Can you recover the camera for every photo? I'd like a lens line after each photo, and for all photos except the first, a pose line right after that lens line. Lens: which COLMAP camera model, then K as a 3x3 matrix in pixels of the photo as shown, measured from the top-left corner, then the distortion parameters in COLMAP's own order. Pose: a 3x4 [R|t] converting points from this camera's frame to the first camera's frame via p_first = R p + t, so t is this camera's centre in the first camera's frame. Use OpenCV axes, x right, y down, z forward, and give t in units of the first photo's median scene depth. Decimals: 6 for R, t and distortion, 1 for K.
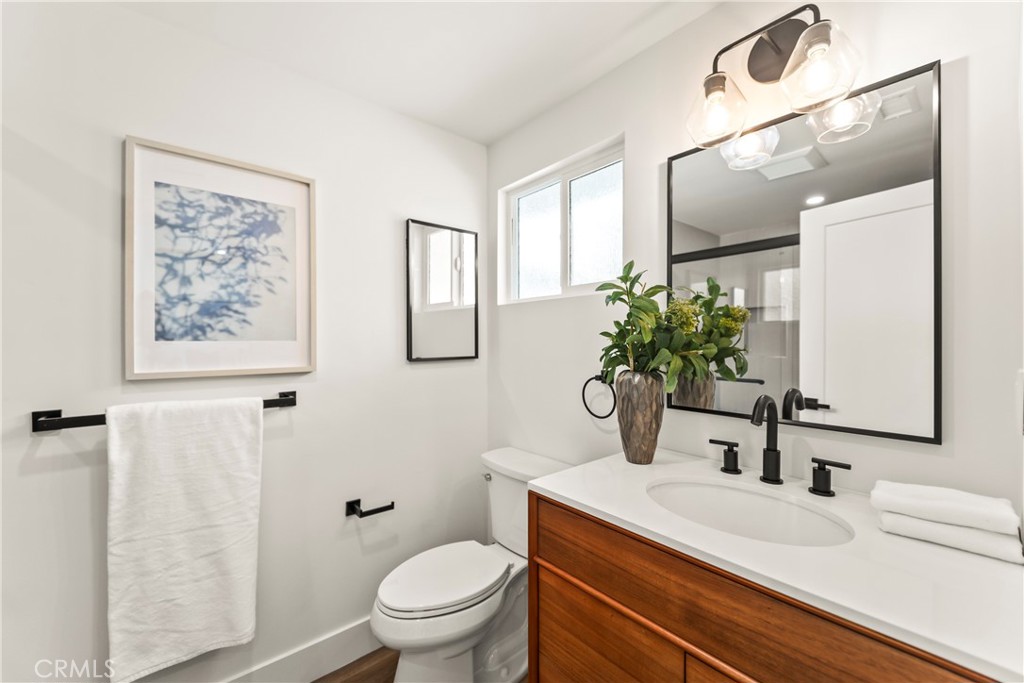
lens RADIAL K [[410.8, 0, 510.3], [0, 410.8, 340.2], [0, 0, 1]] dist [0.016090, -0.006696]
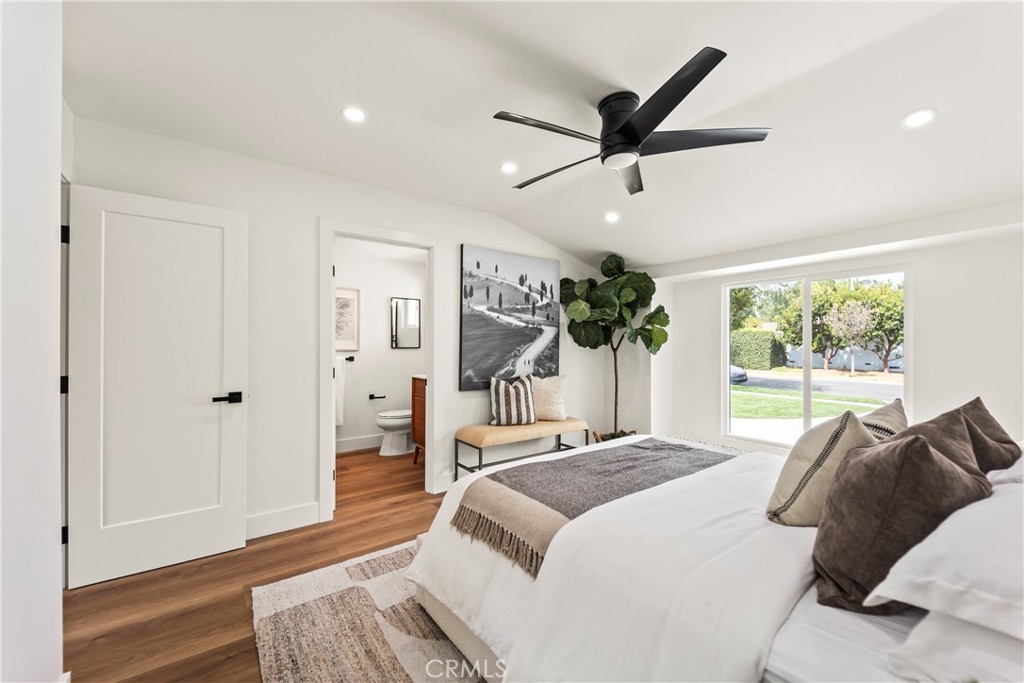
lens RADIAL K [[410.8, 0, 513.3], [0, 410.8, 343.9], [0, 0, 1]] dist [0.016090, -0.006696]
pose [[0.998504, 0.006147, -0.054326, 0.872048], [-0.006544, 0.999953, -0.007131, 0.043479], [0.054280, 0.007476, 0.998498, -2.091841]]
